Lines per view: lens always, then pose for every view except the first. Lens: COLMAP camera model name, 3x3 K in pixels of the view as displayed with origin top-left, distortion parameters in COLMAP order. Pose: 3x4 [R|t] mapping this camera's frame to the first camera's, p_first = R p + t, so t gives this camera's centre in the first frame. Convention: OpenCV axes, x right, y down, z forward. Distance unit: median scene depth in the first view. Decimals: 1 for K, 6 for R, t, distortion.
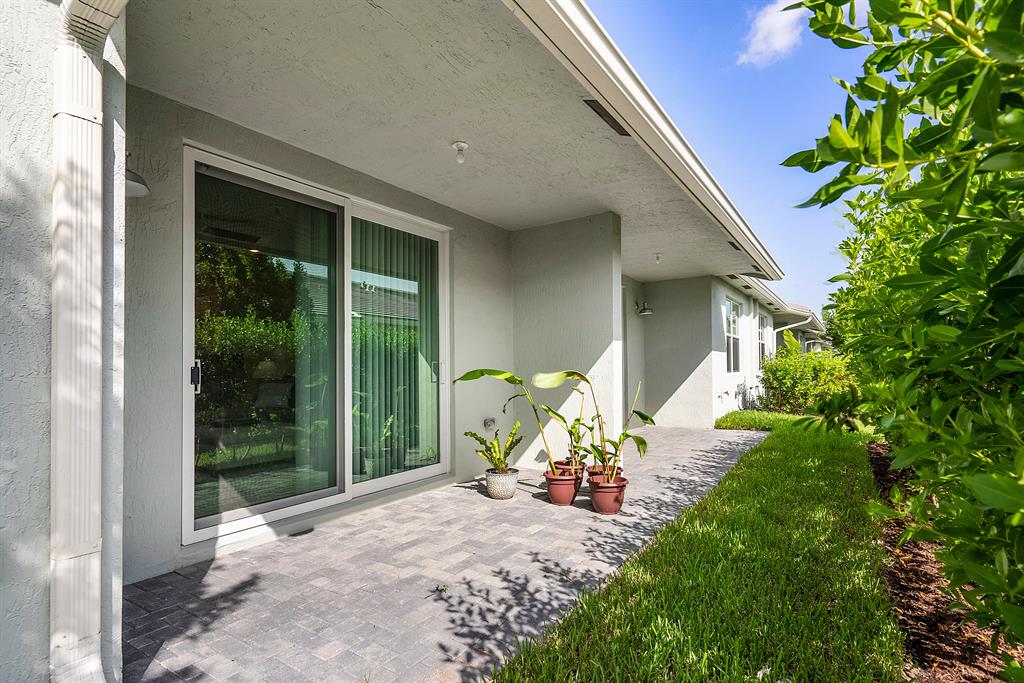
lens RADIAL K [[497.0, 0, 511.5], [0, 497.0, 366.8], [0, 0, 1]] dist [-0.065653, -0.000125]
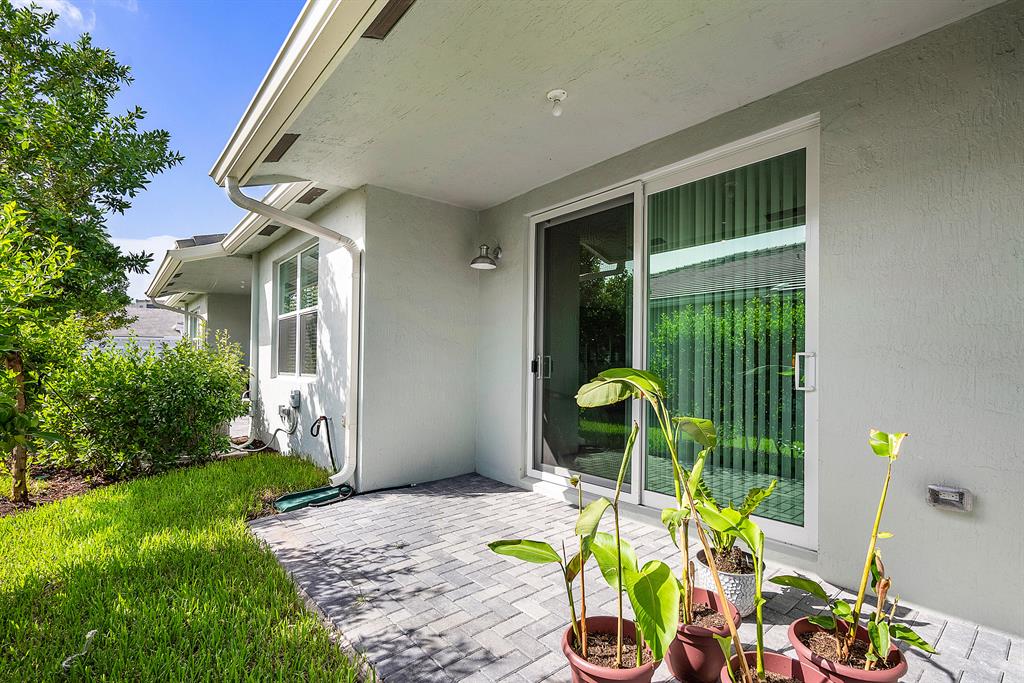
lens RADIAL K [[468.6, 0, 511.3], [0, 468.6, 347.2], [0, 0, 1]] dist [-0.003552, 0.000003]
pose [[-0.261703, 0.001353, -0.965148, 0.816955], [0.020243, 0.999787, -0.004087, -0.040388], [0.964936, -0.020607, -0.261674, 1.381993]]
